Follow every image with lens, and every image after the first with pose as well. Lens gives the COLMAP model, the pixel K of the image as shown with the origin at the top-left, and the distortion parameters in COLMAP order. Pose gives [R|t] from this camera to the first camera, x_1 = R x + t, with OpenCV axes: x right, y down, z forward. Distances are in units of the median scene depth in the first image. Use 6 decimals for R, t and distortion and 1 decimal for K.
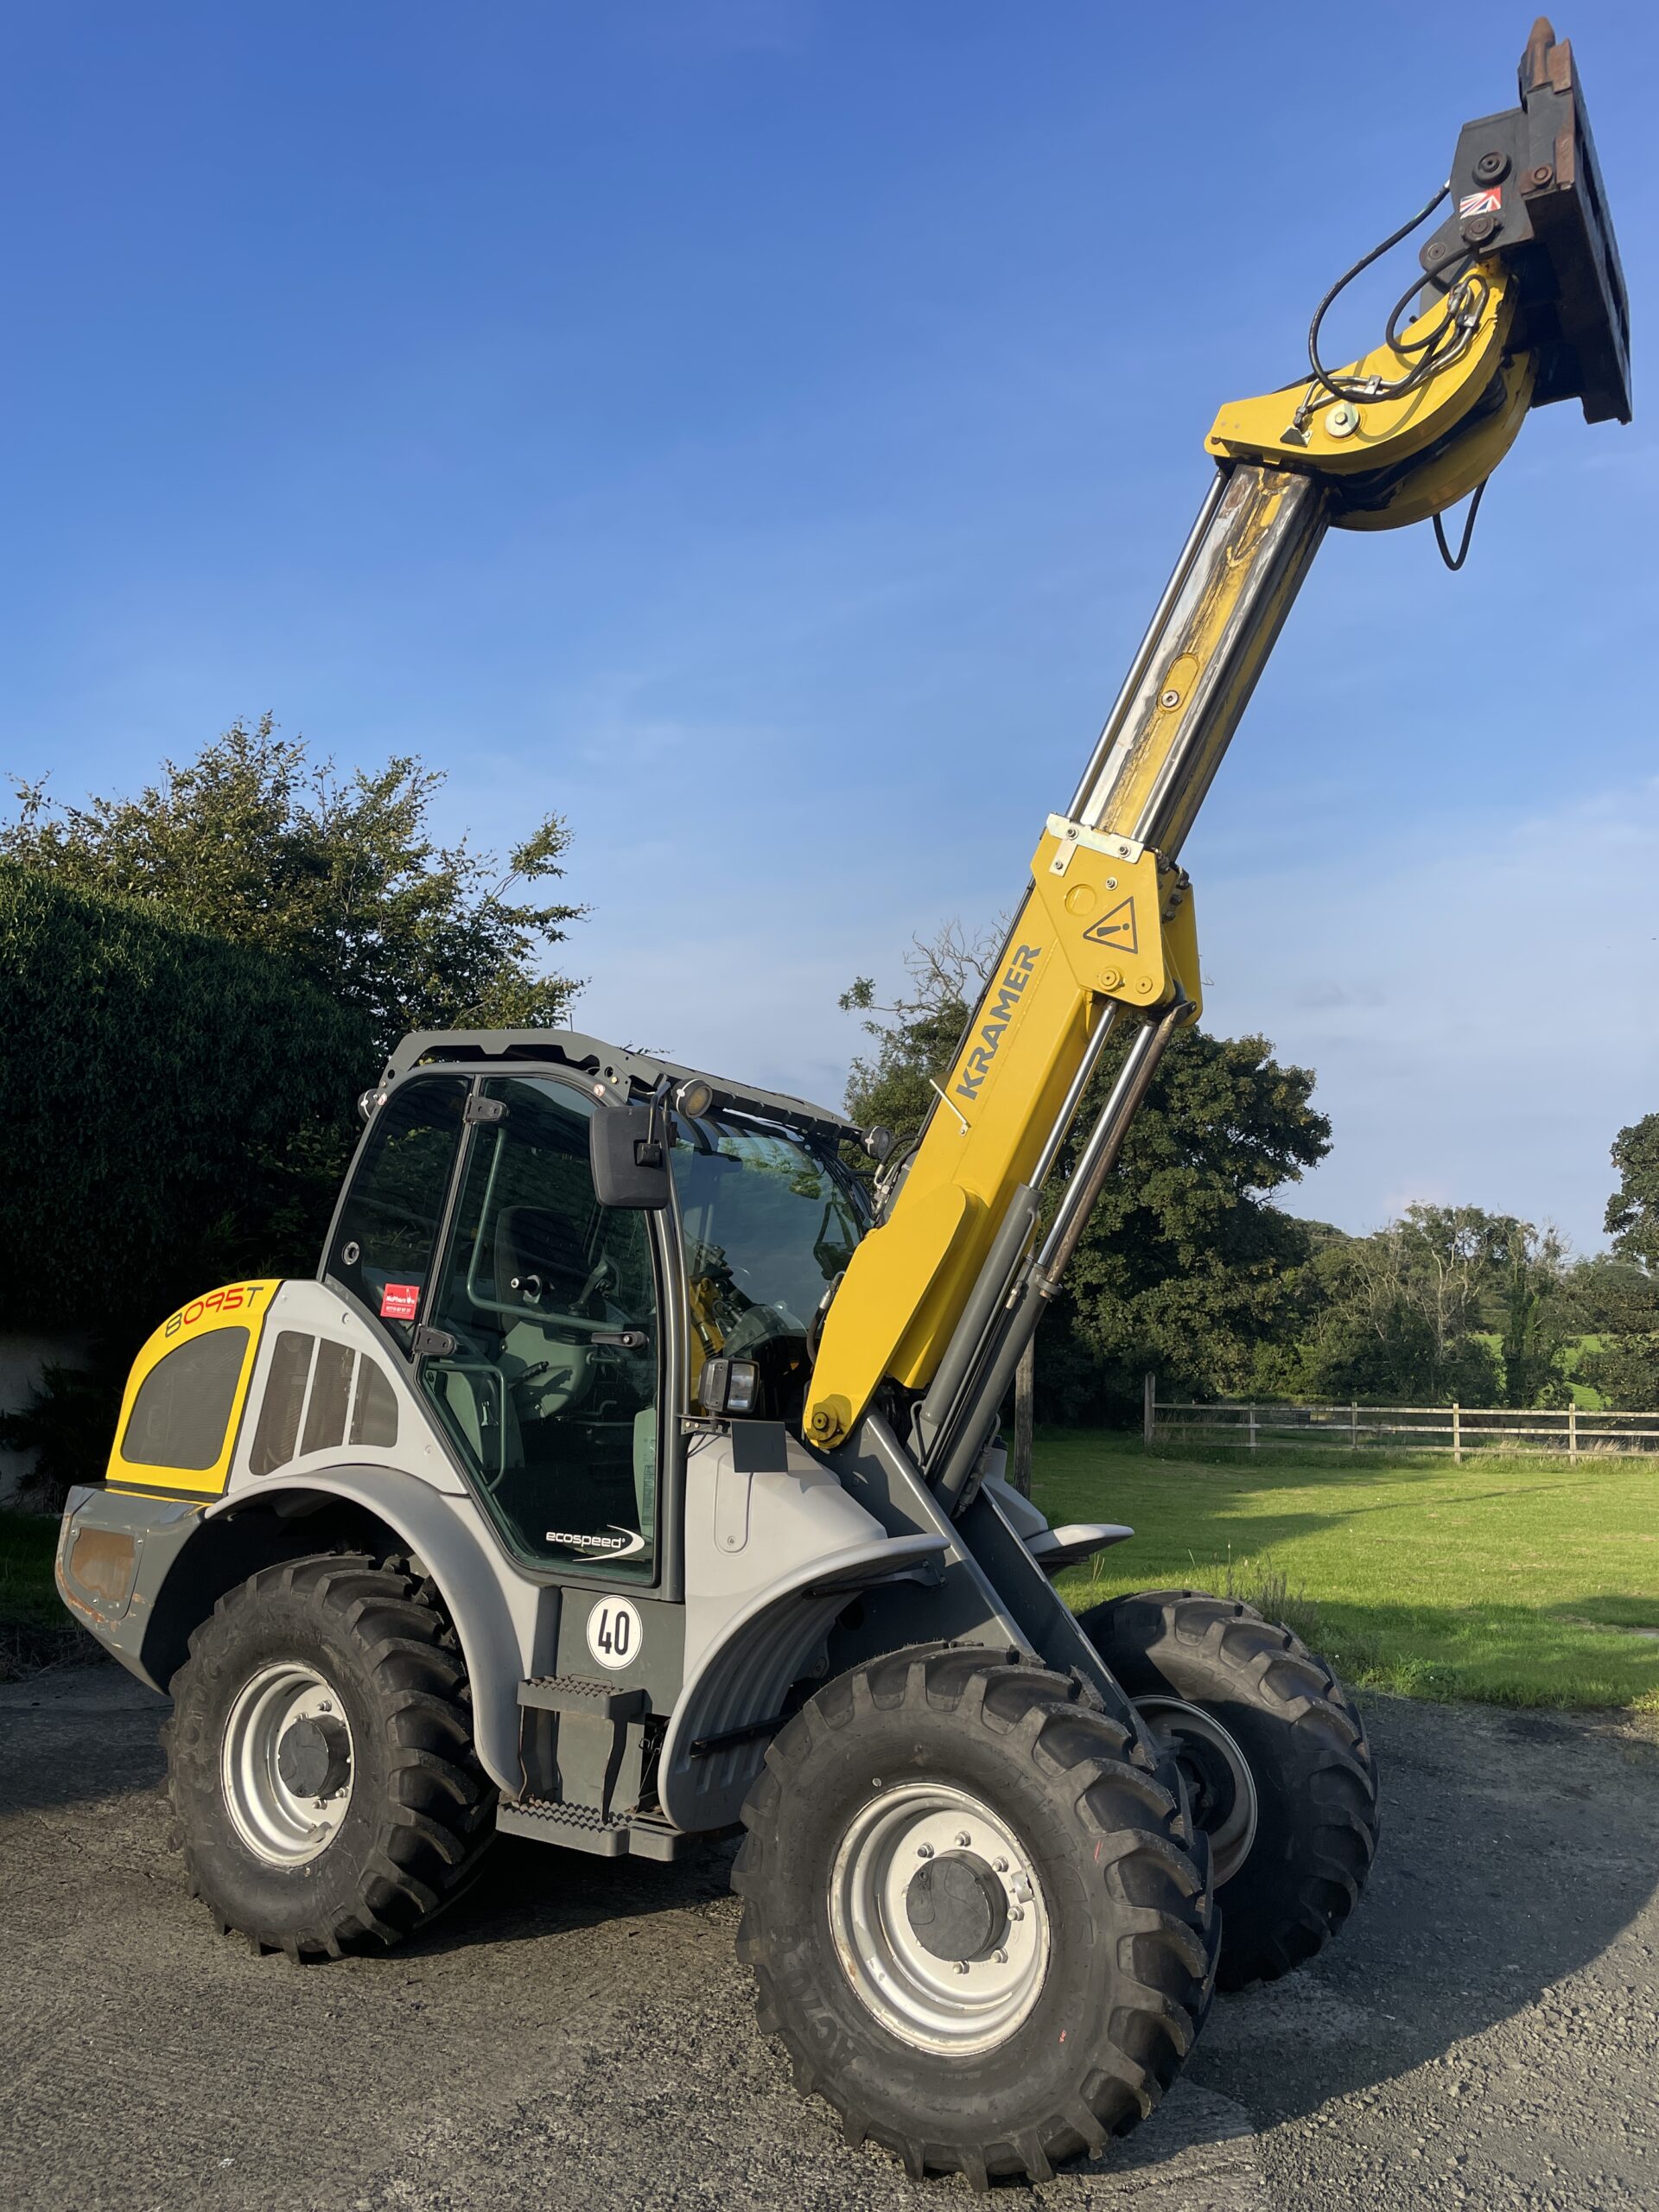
lens RADIAL K [[1673.4, 0, 827.7], [0, 1673.4, 1111.0], [0, 0, 1]] dist [0.078692, -0.102715]
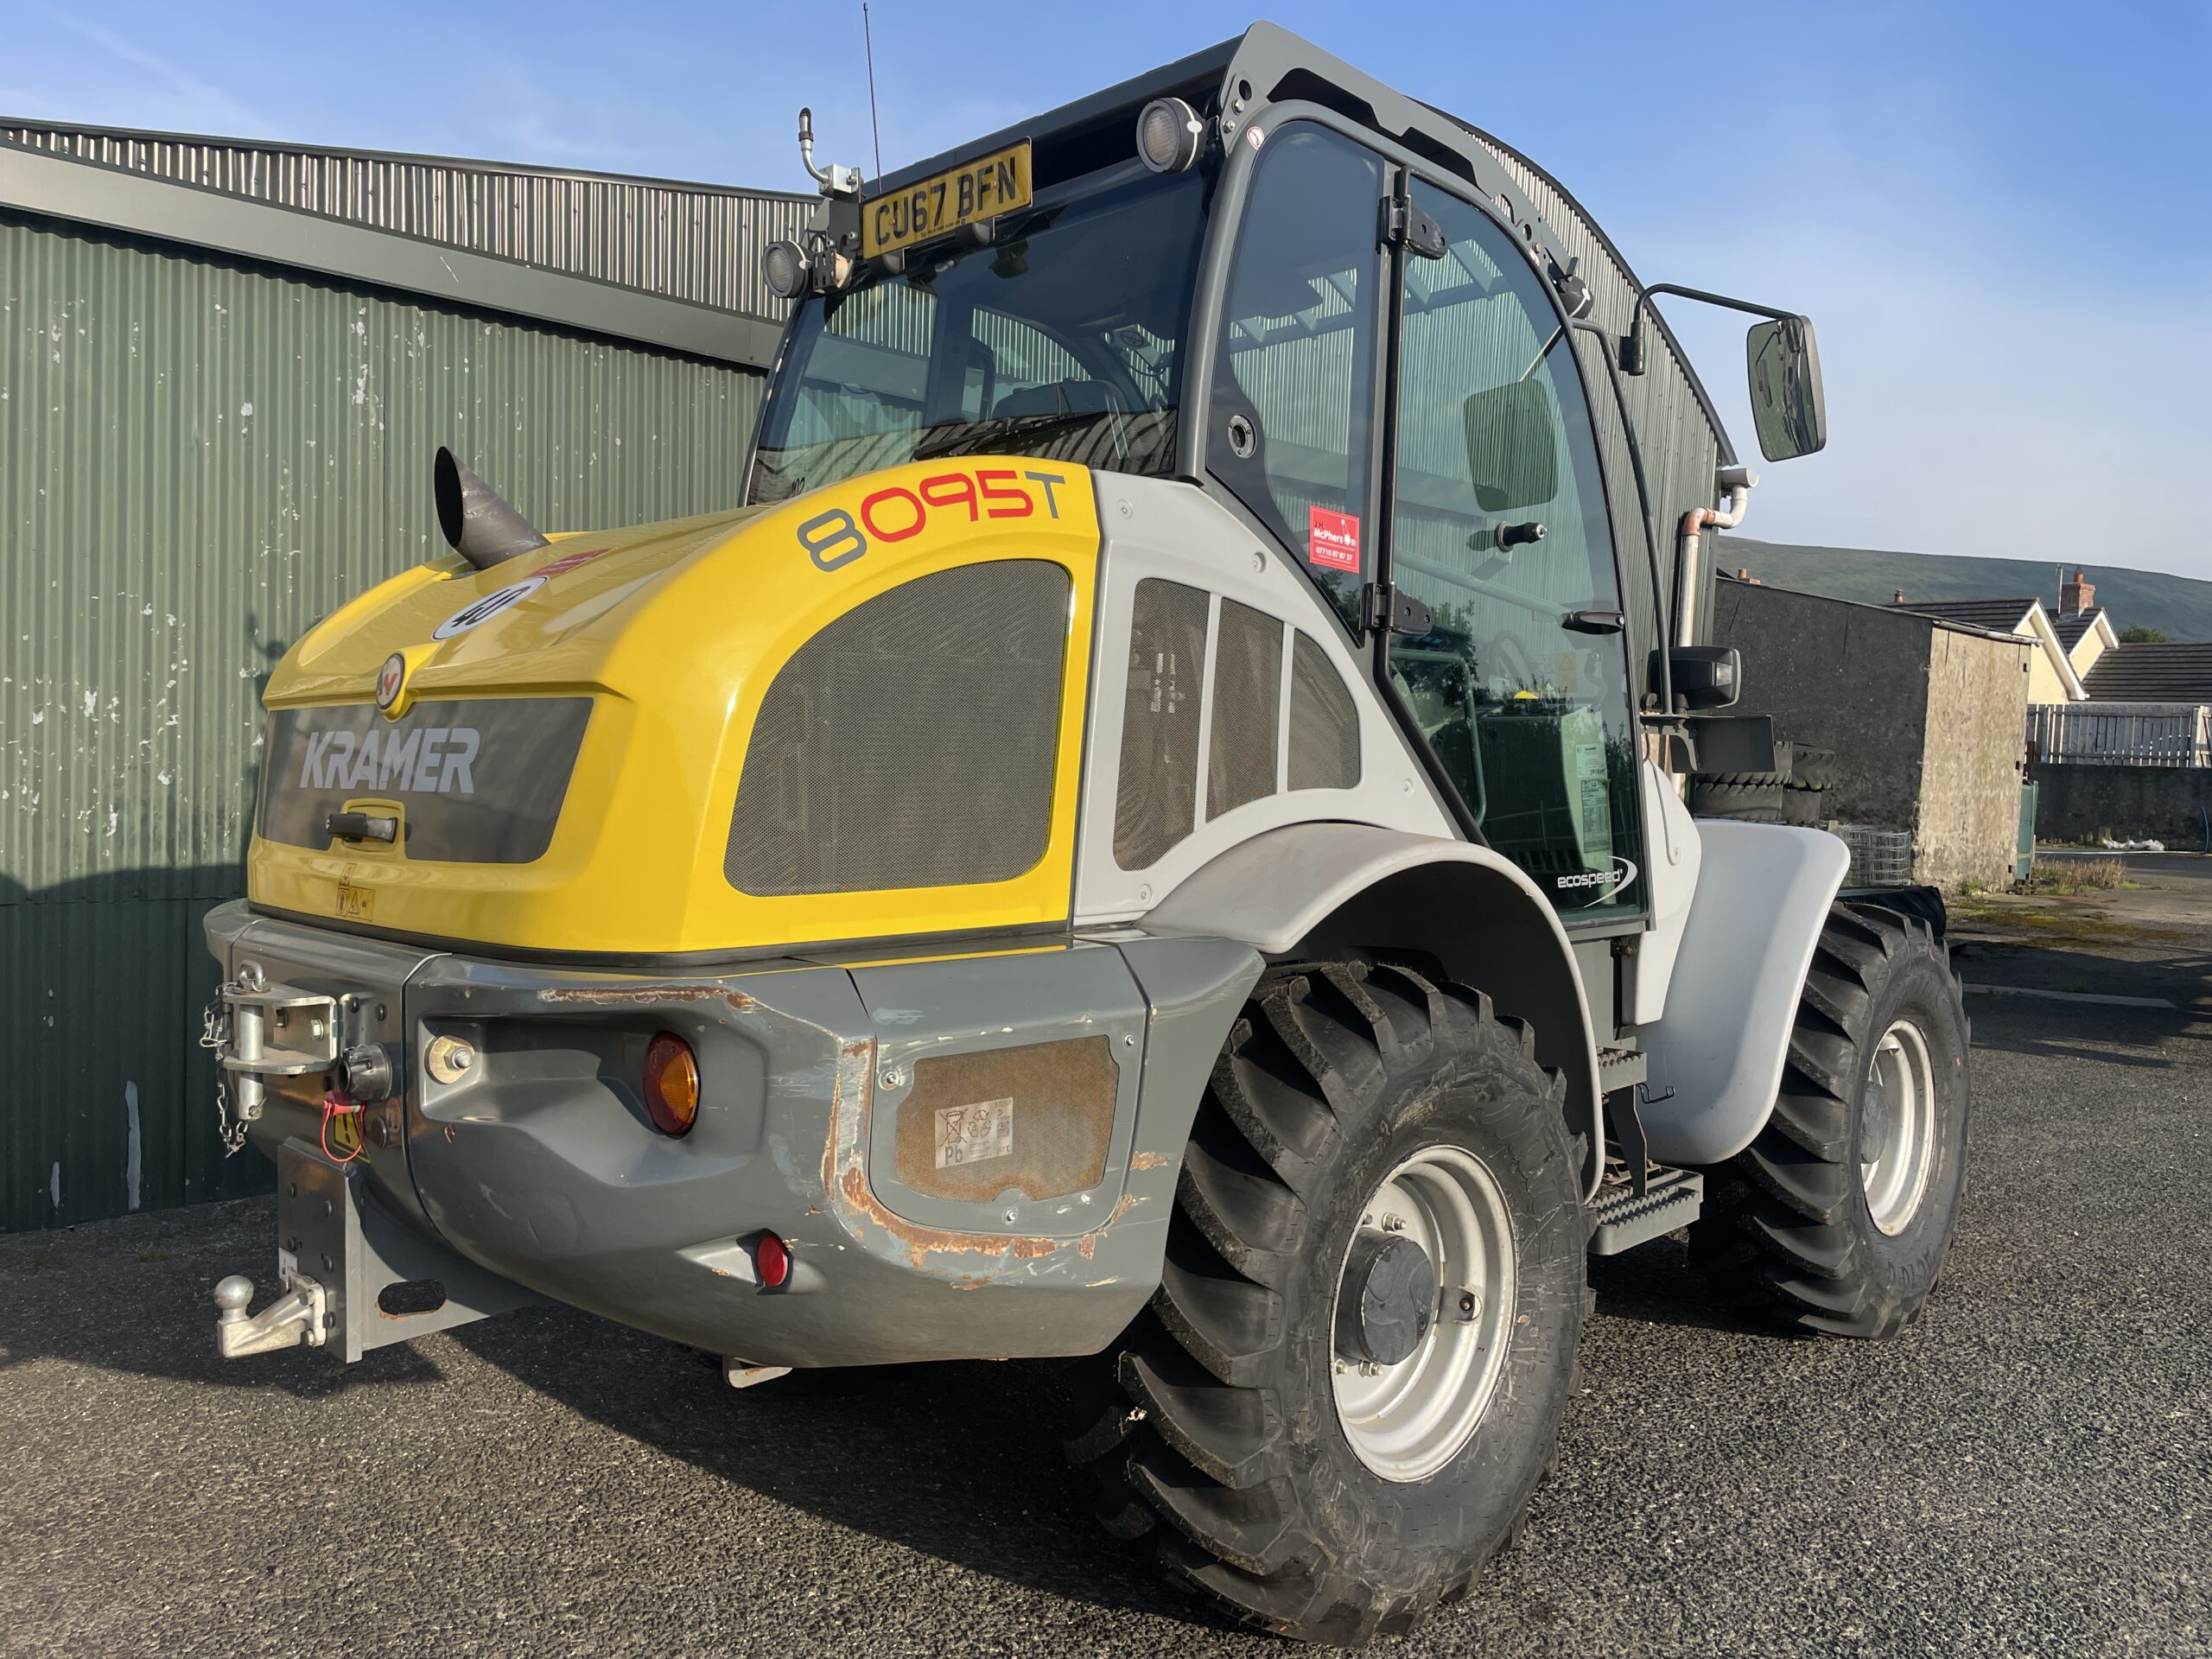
lens RADIAL K [[1673.4, 0, 1106.0], [0, 1673.4, 829.5], [0, 0, 1]] dist [0.078692, -0.102715]
pose [[0.243961, -0.087544, 0.965826, -0.824690], [-0.139897, 0.982324, 0.124376, 0.148410], [-0.959642, -0.165459, 0.227401, 0.922276]]
